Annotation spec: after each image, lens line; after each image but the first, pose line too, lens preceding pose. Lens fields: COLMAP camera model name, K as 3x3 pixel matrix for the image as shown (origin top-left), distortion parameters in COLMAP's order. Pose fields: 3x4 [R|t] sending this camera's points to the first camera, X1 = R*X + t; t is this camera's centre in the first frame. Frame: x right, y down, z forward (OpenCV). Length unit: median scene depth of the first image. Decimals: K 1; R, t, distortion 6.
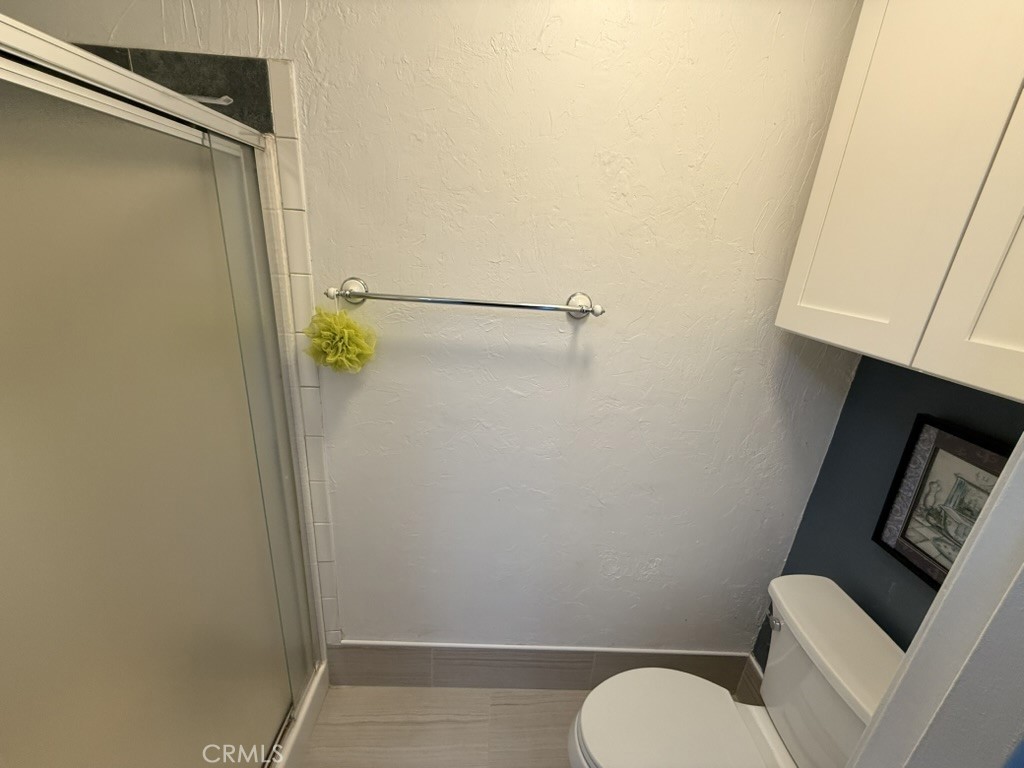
lens RADIAL K [[407.5, 0, 512.5], [0, 407.5, 386.0], [0, 0, 1]] dist [0.002005, -0.000186]
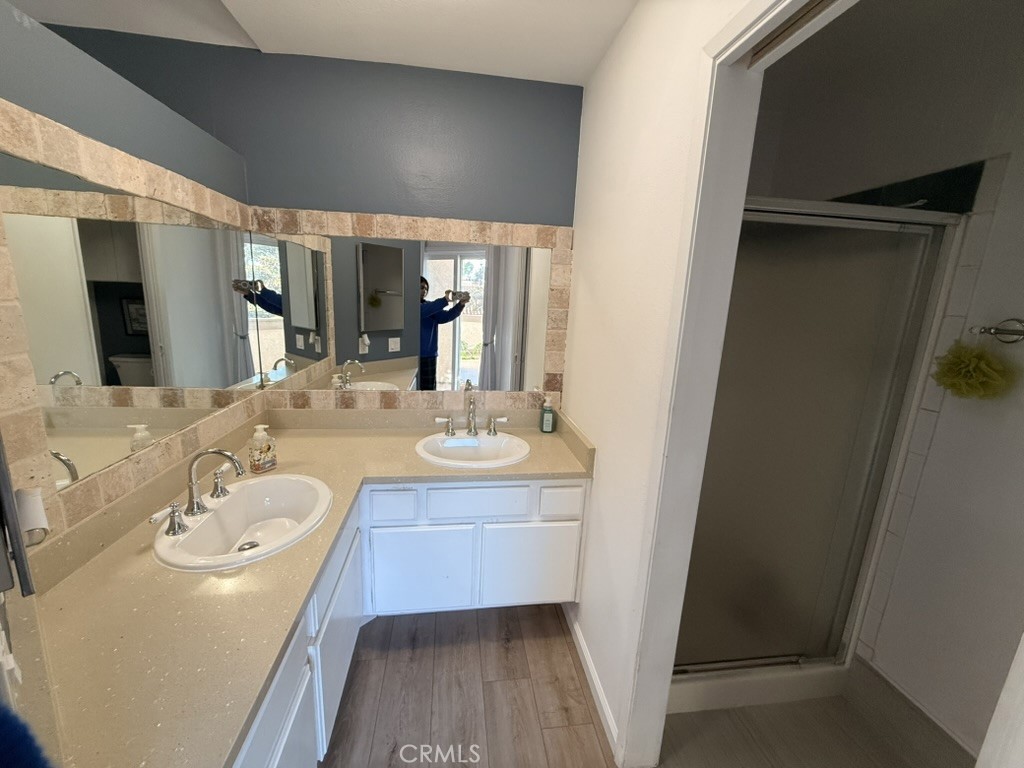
lens RADIAL K [[407.5, 0, 509.5], [0, 407.5, 384.3], [0, 0, 1]] dist [0.002005, -0.000186]
pose [[0.124219, 0.143548, -0.981816, 0.651670], [-0.367499, 0.925769, 0.088858, 0.354170], [0.921691, 0.349779, 0.167752, -0.436618]]
